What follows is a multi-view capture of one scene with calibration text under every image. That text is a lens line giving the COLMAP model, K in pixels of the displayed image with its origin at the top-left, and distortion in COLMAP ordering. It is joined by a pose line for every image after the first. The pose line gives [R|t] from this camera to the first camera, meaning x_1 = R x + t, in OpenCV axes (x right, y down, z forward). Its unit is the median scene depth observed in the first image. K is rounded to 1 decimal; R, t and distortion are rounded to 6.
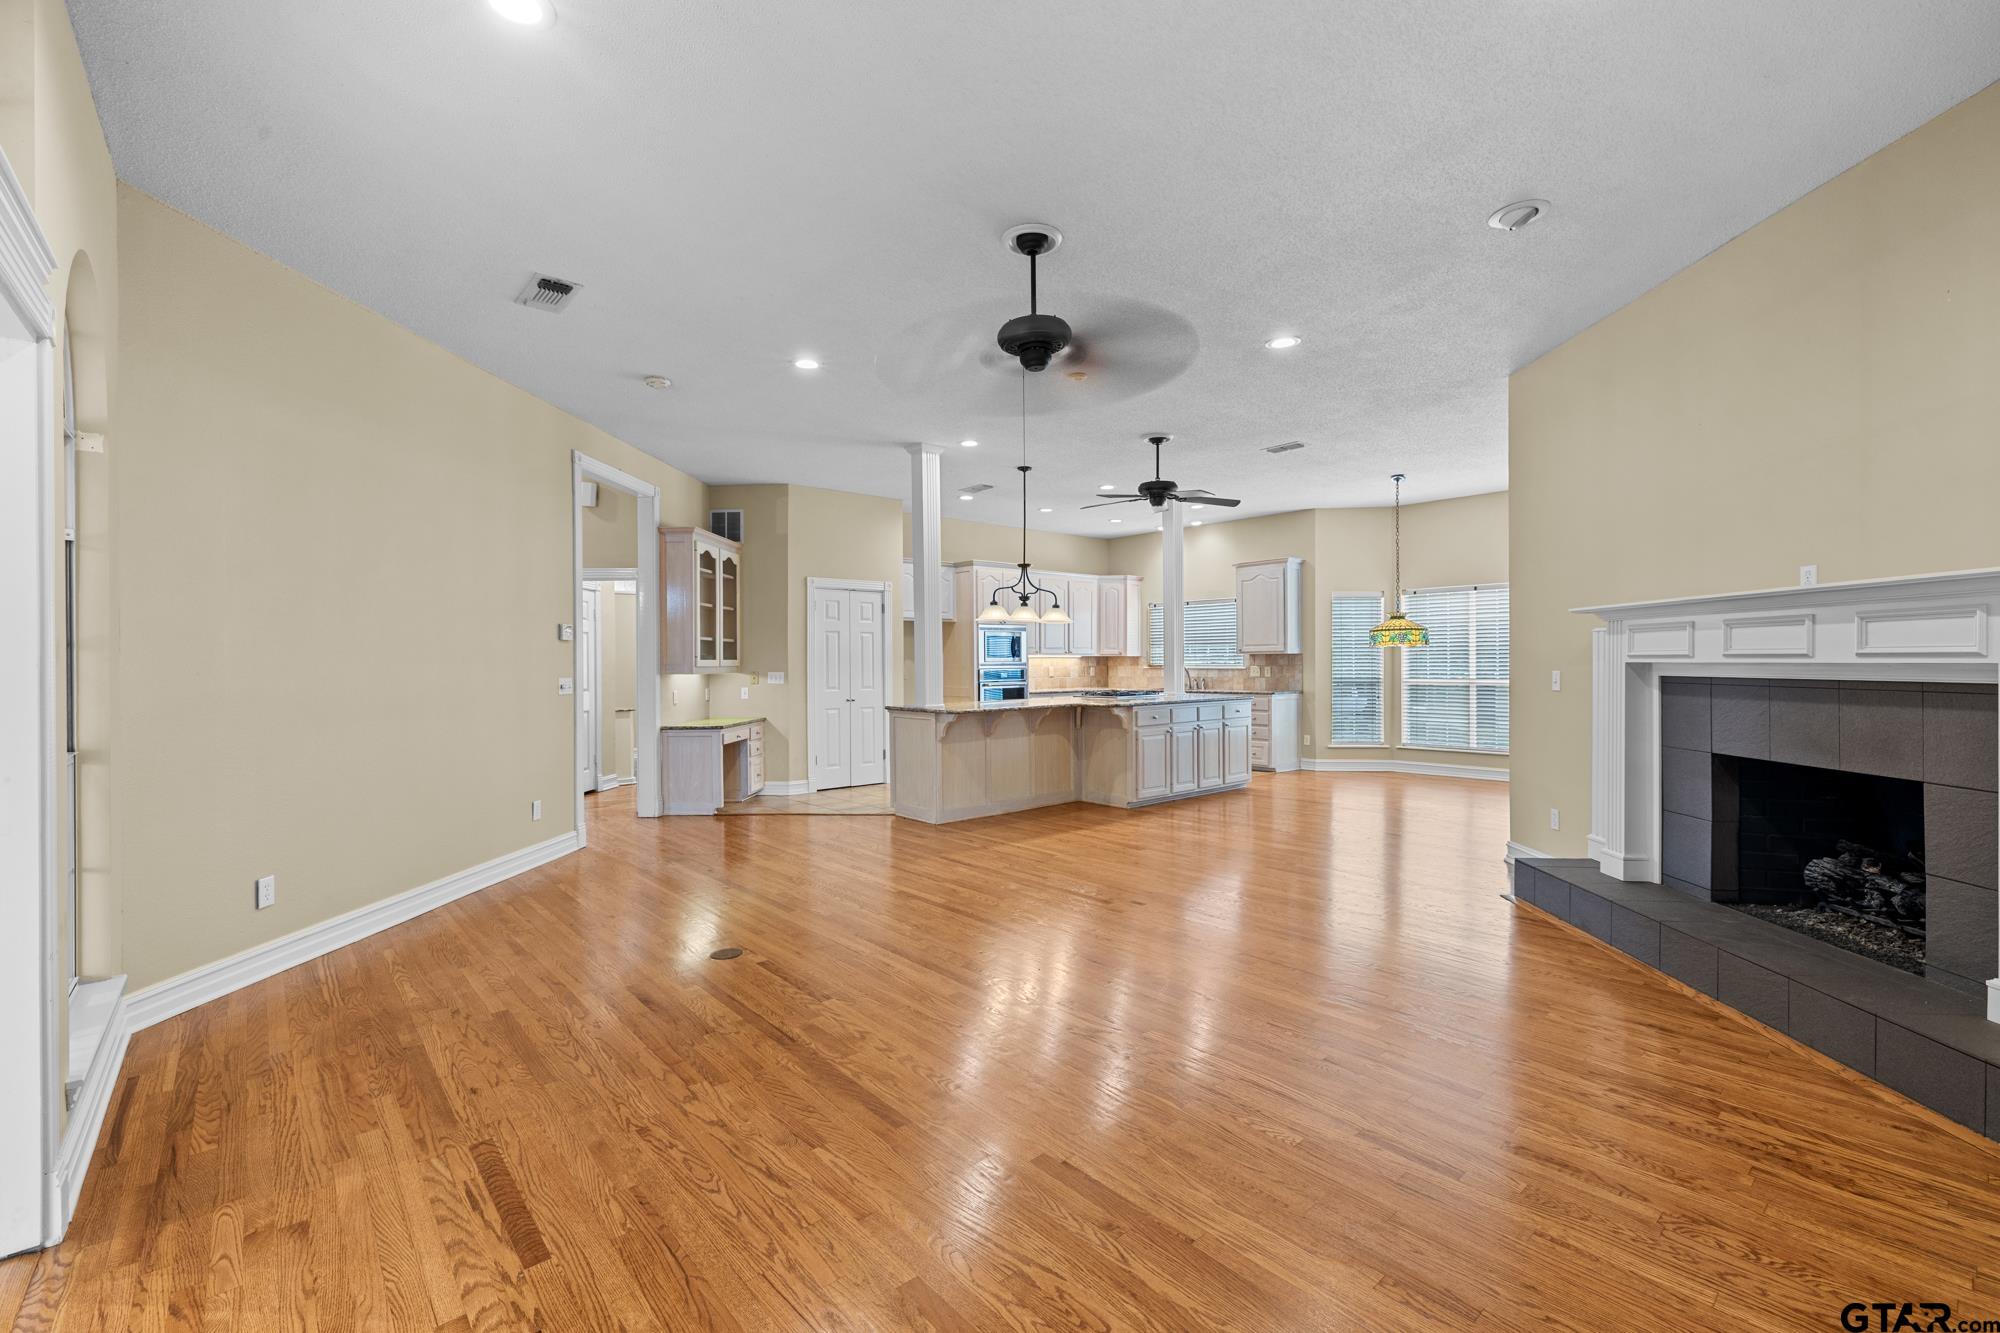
lens RADIAL K [[833.0, 0, 990.5], [0, 833.0, 667.2], [0, 0, 1]] dist [-0.001595, 0.000142]
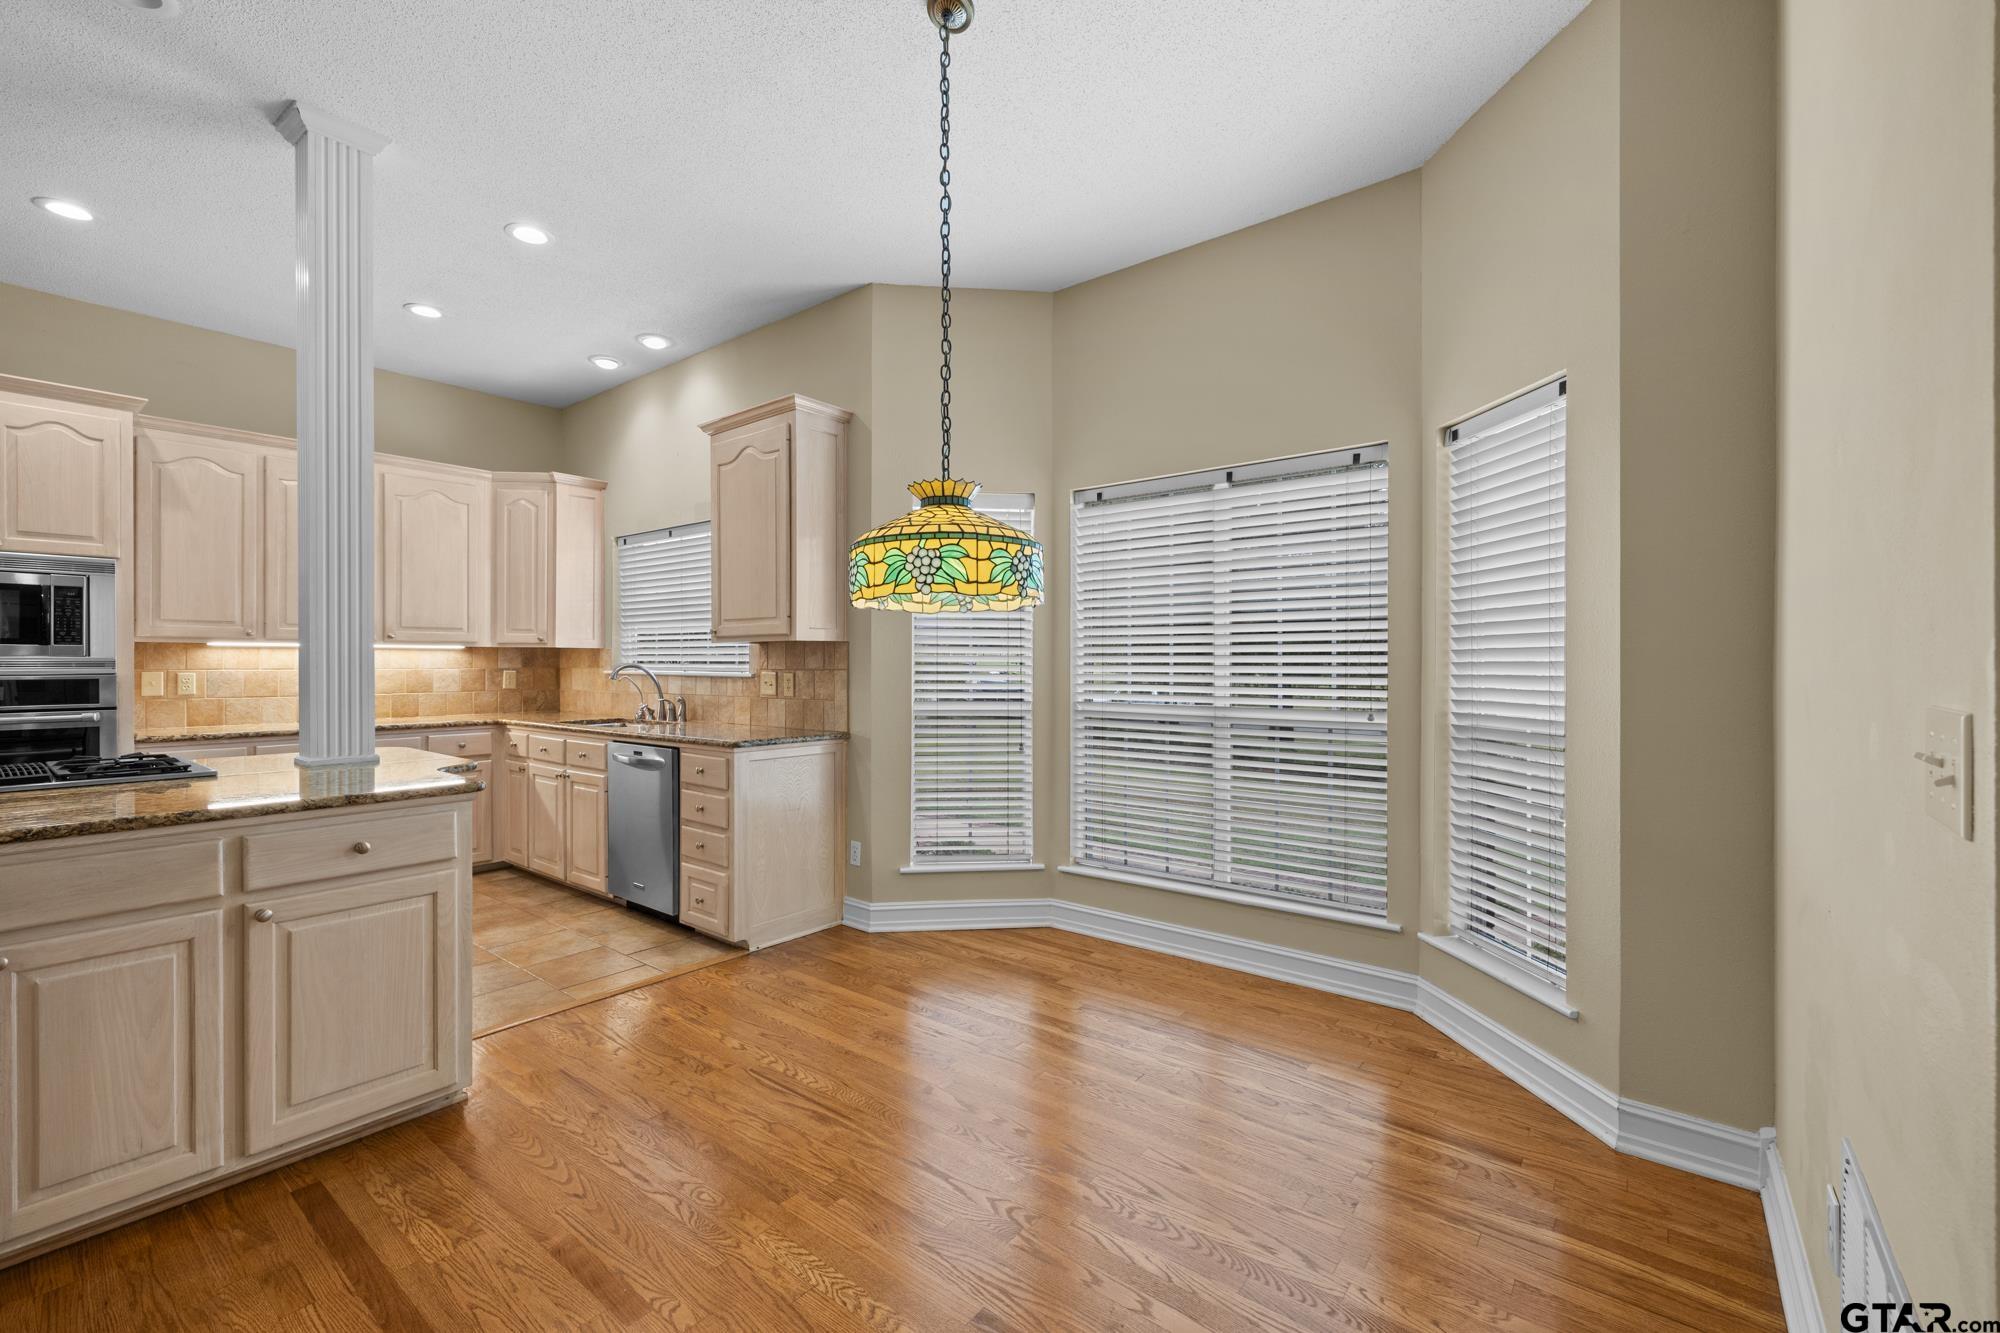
lens RADIAL K [[833.0, 0, 983.1], [0, 833.0, 664.4], [0, 0, 1]] dist [-0.001595, 0.000142]
pose [[0.982368, 0.006040, 0.186858, 0.364964], [-0.005306, 0.999976, -0.004429, -0.003750], [-0.186880, 0.003359, 0.982377, 0.586801]]
